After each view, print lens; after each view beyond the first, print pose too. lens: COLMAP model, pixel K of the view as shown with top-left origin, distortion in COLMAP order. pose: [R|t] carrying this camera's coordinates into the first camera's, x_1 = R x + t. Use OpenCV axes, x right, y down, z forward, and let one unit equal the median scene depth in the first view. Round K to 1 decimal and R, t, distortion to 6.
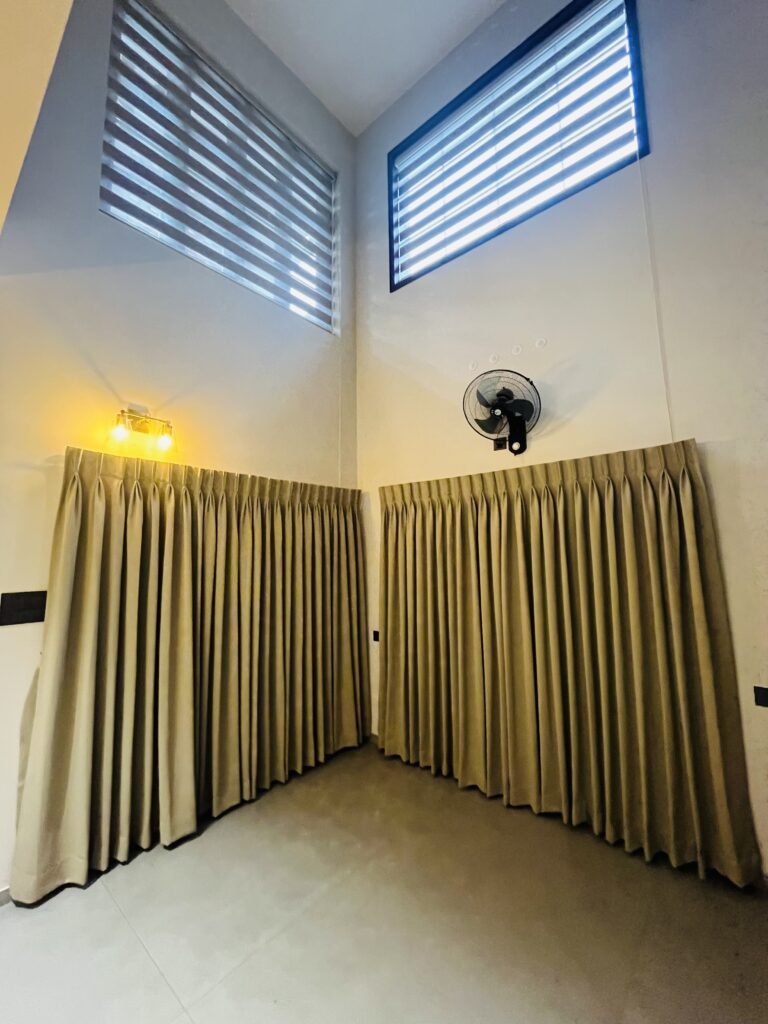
lens RADIAL K [[414.0, 0, 384.0], [0, 414.0, 512.0], [0, 0, 1]] dist [-0.000037, 0.000084]
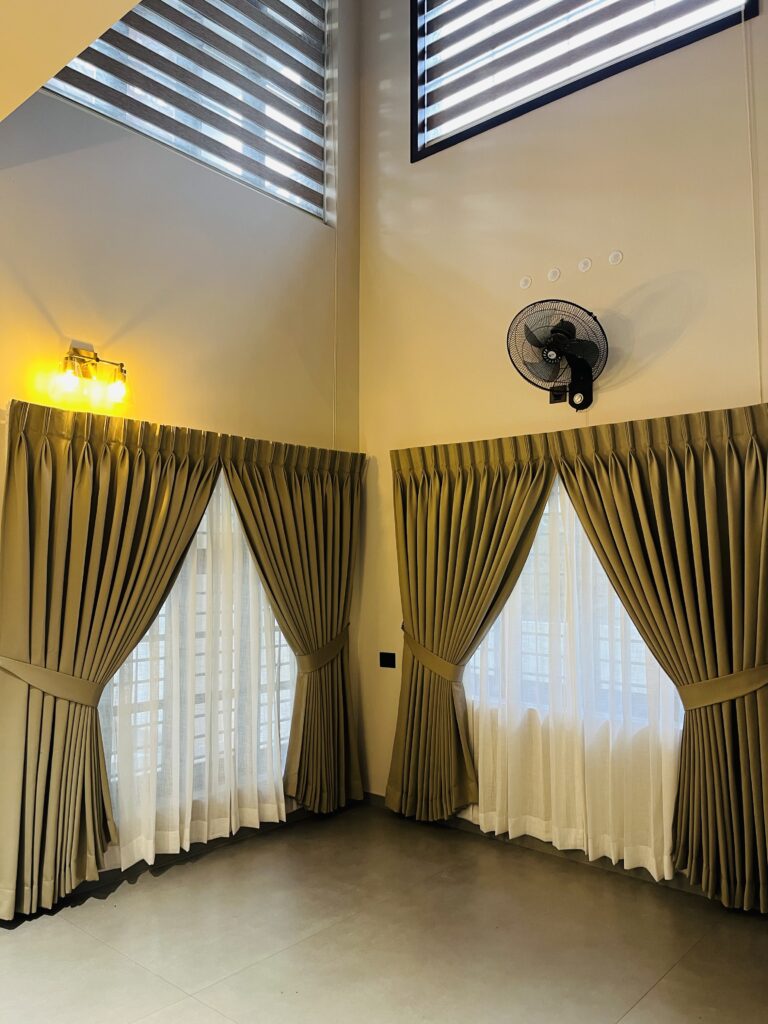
lens RADIAL K [[750.2, 0, 343.7], [0, 750.2, 515.0], [0, 0, 1]] dist [-0.003244, -0.003900]
pose [[0.997841, 0.016611, -0.063537, -0.010956], [-0.014132, 0.999128, 0.039280, 0.002380], [0.064134, -0.038297, 0.997206, -0.360290]]
